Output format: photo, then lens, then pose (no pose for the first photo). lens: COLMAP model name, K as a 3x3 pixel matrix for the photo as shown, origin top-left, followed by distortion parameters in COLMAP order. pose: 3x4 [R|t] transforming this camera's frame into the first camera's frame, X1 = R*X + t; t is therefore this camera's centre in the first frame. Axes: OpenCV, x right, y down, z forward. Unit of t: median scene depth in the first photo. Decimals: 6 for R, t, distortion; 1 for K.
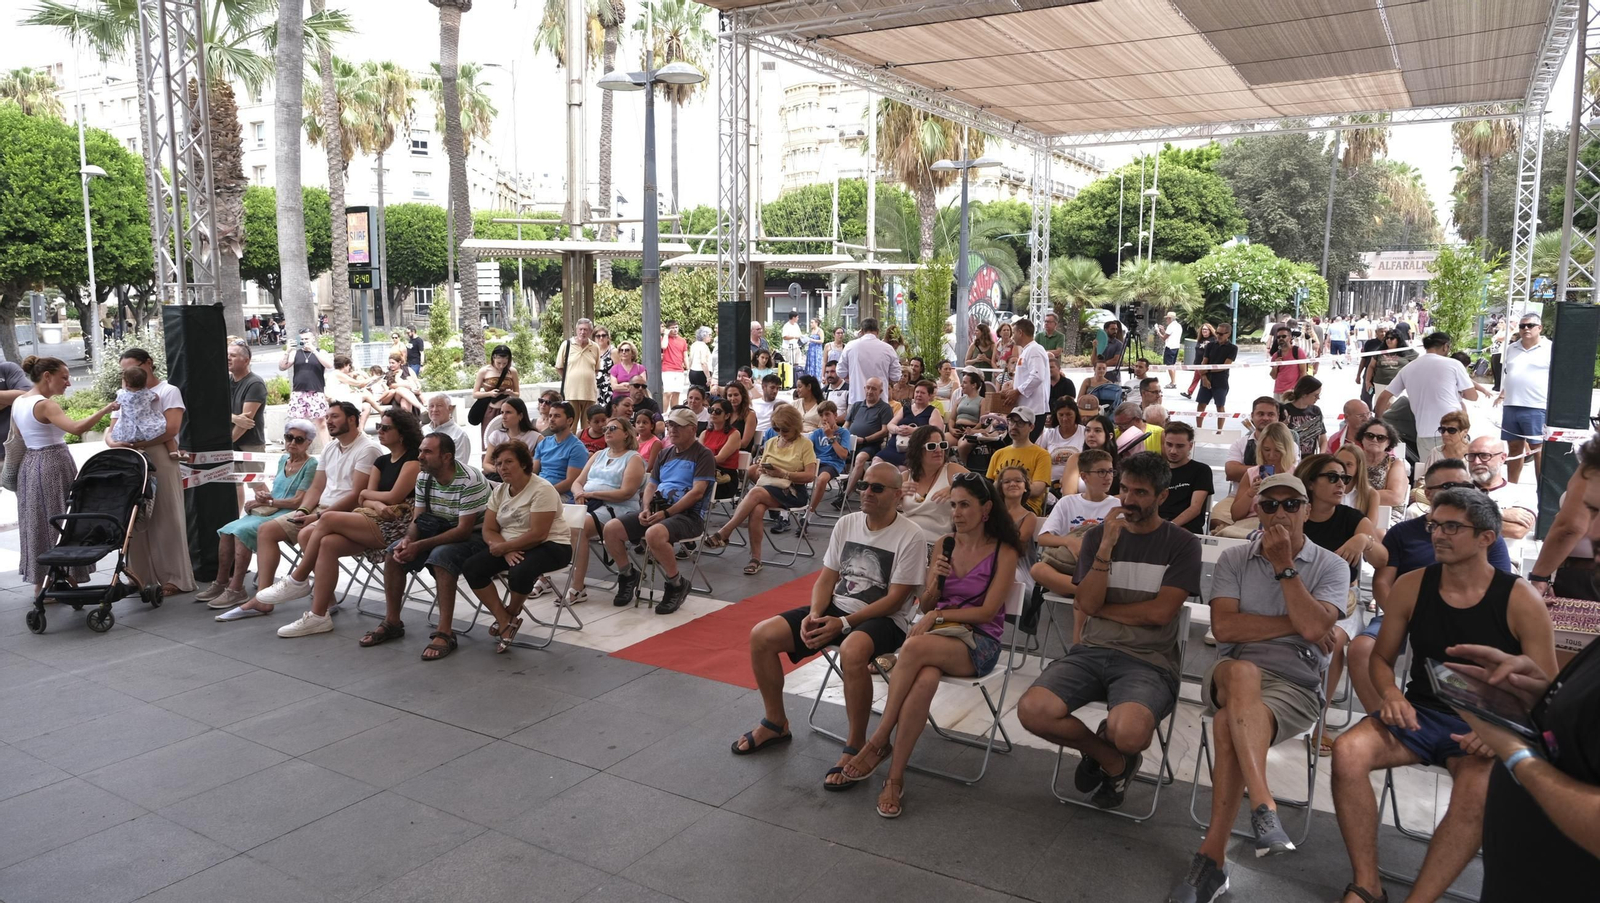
lens RADIAL K [[1099.9, 0, 805.7], [0, 1099.9, 449.3], [0, 0, 1]] dist [-0.033077, 0.015771]
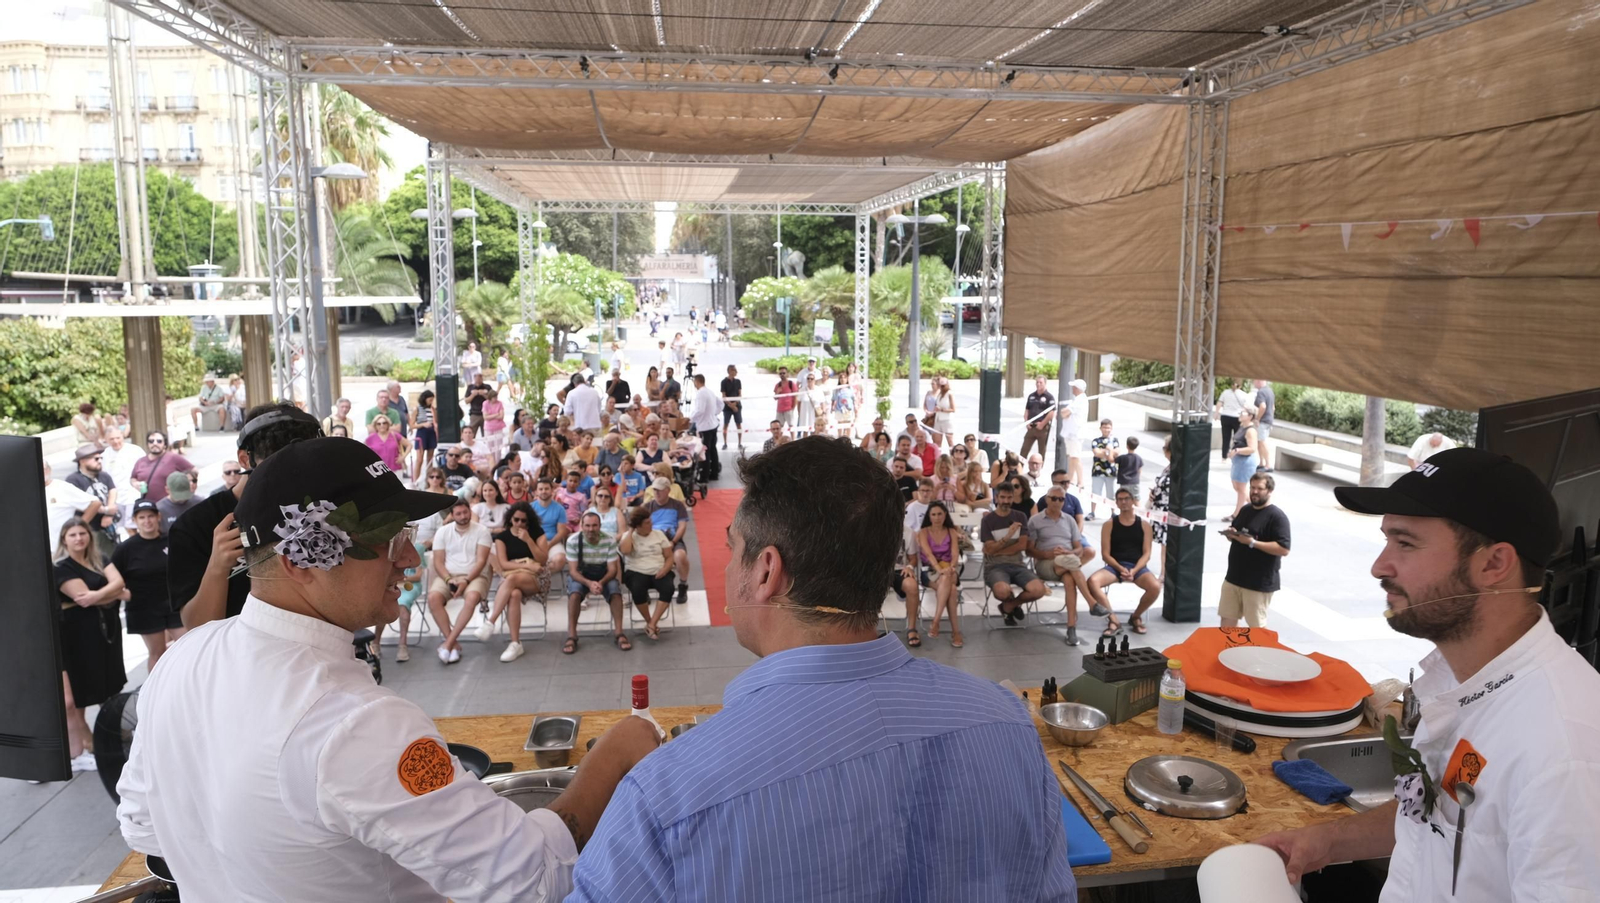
lens RADIAL K [[1099.9, 0, 813.7], [0, 1099.9, 453.4], [0, 0, 1]] dist [-0.033077, 0.015771]
pose [[0.770415, -0.096181, 0.630246, -0.964704], [0.079127, 0.995337, 0.055173, -0.145715], [-0.632613, 0.007364, 0.774433, -0.399047]]
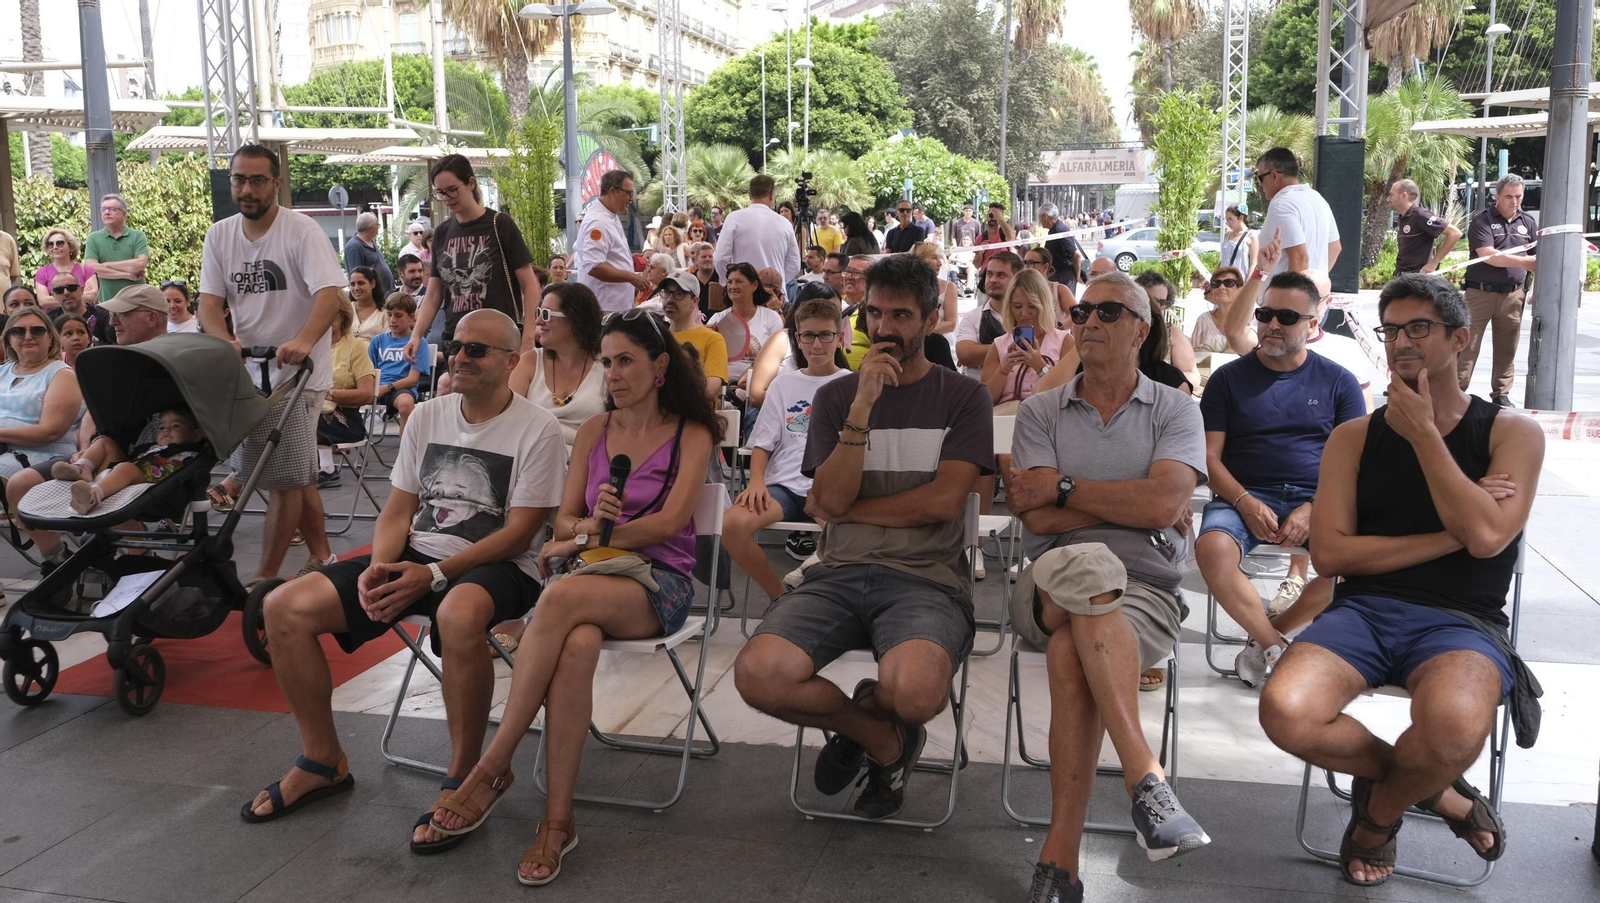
lens RADIAL K [[1398.4, 0, 819.7], [0, 1398.4, 427.4], [0, 0, 1]] dist [0.007031, -0.028059]
pose [[0.950174, -0.059440, 0.306000, 0.004362], [0.056980, 0.998231, 0.016975, 0.051544], [-0.306468, 0.001307, 0.951880, 0.141542]]
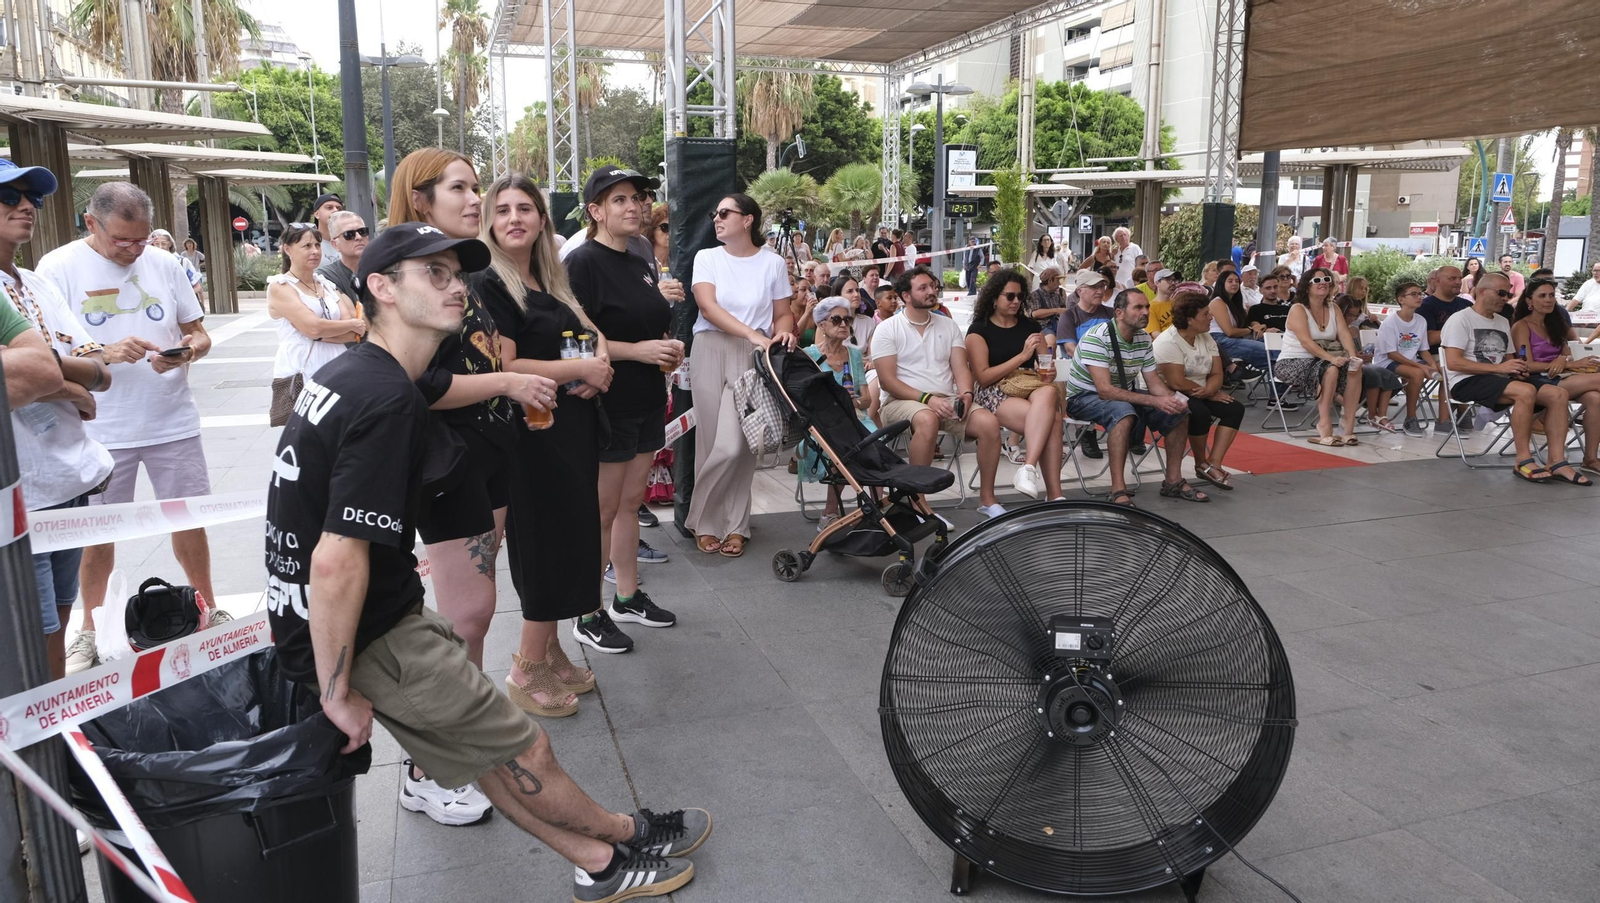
lens RADIAL K [[1099.9, 0, 799.3], [0, 1099.9, 453.9], [0, 0, 1]] dist [-0.033077, 0.015771]
pose [[0.652416, -0.140707, 0.744685, -1.093398], [0.091496, 0.990050, 0.106909, -0.029257], [-0.752318, -0.001613, 0.658798, 0.353334]]
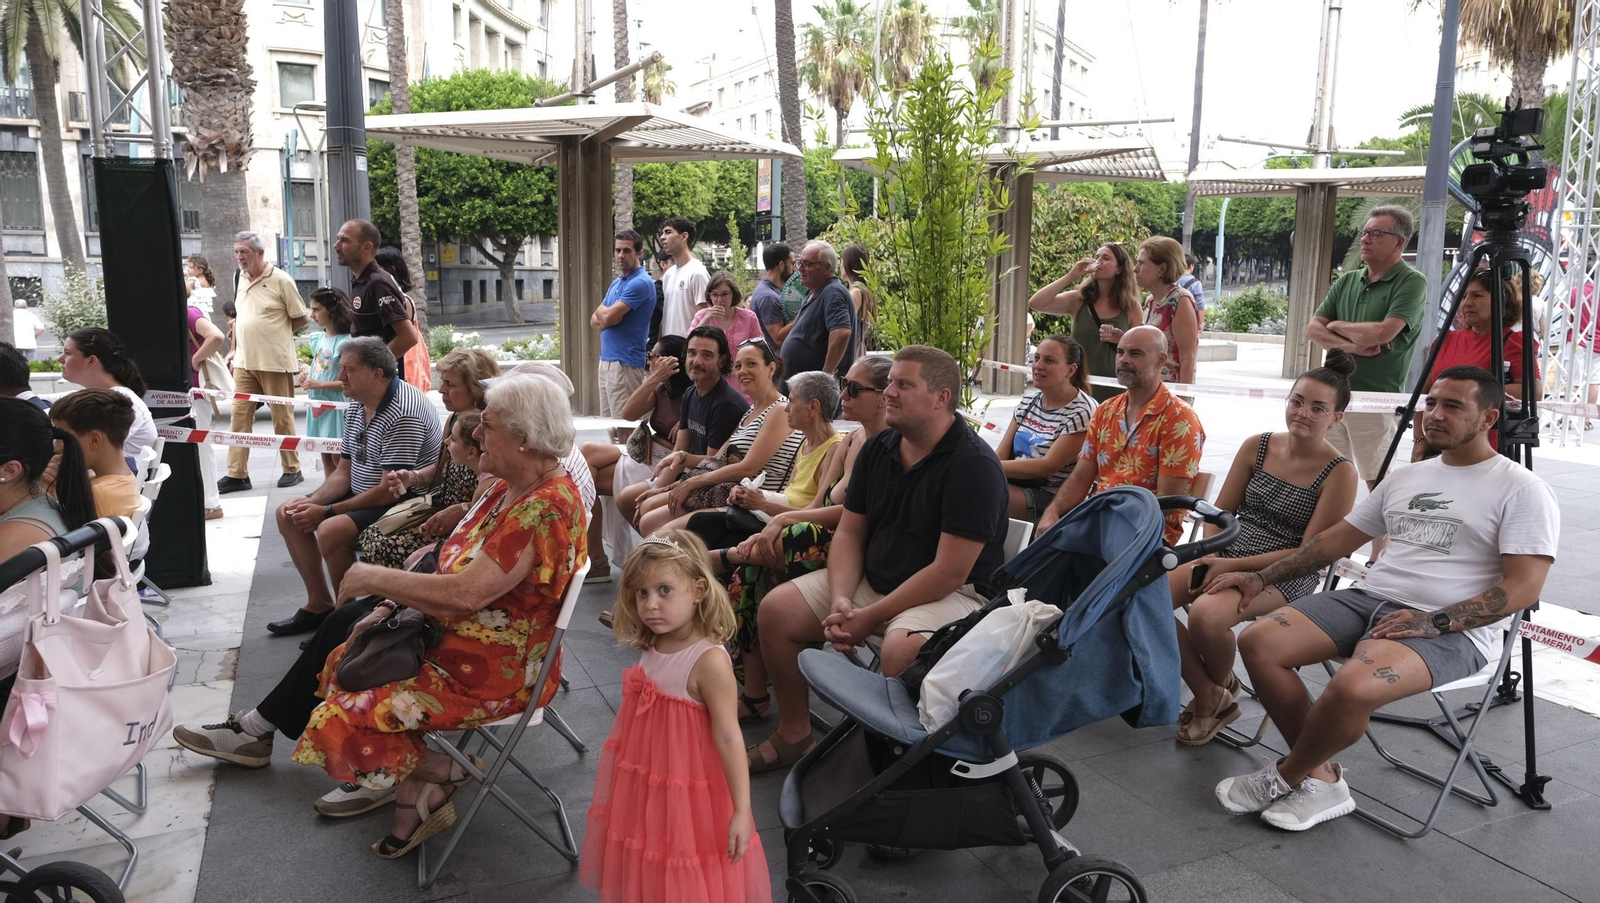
lens RADIAL K [[1099.9, 0, 793.9], [0, 1099.9, 459.5], [0, 0, 1]] dist [-0.033077, 0.015771]
pose [[0.830354, 0.095682, -0.548960, 0.582818], [-0.076752, 0.995397, 0.057399, -0.122459], [0.551925, -0.005527, 0.833875, 1.400521]]
